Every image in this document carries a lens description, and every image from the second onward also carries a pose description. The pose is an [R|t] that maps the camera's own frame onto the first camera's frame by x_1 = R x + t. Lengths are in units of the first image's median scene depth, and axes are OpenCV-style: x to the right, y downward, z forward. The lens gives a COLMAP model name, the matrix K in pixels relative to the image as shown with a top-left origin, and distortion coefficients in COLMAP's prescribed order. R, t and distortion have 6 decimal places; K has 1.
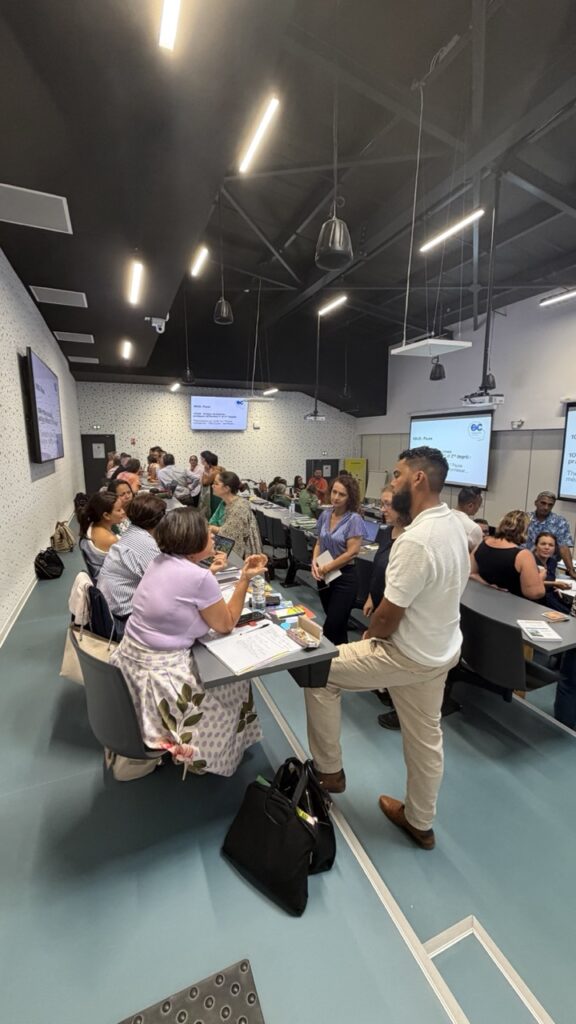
lens RADIAL K [[412.6, 0, 288.0], [0, 412.6, 512.0], [0, 0, 1]] dist [0.024628, 0.000027]
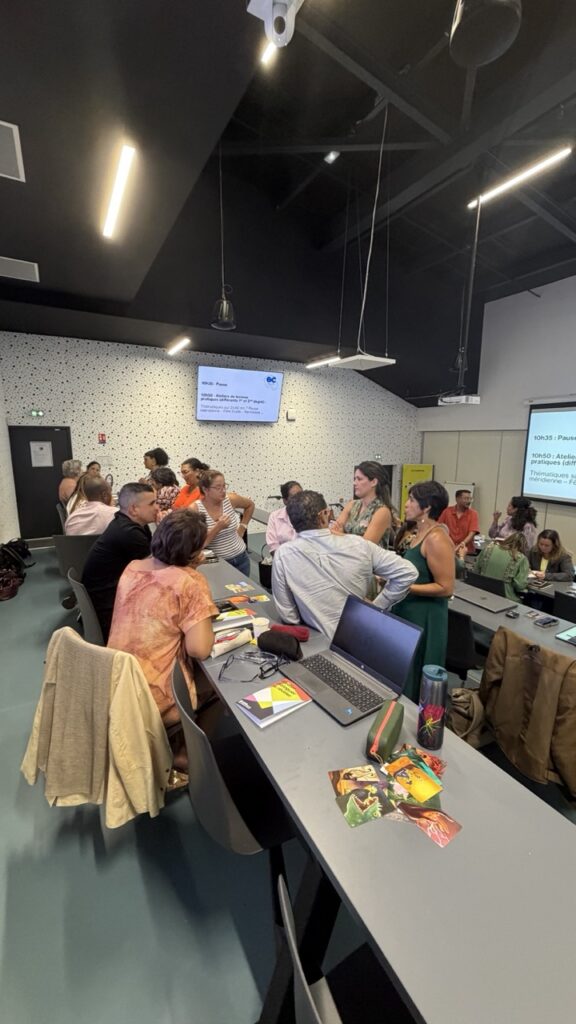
lens RADIAL K [[398.1, 0, 283.7], [0, 398.1, 502.5], [0, 0, 1]] dist [-0.000374, -0.000018]
pose [[0.994156, -0.009279, 0.107554, -0.168306], [0.010519, 0.999885, -0.010961, -0.066271], [-0.107440, 0.012028, 0.994139, 0.385401]]
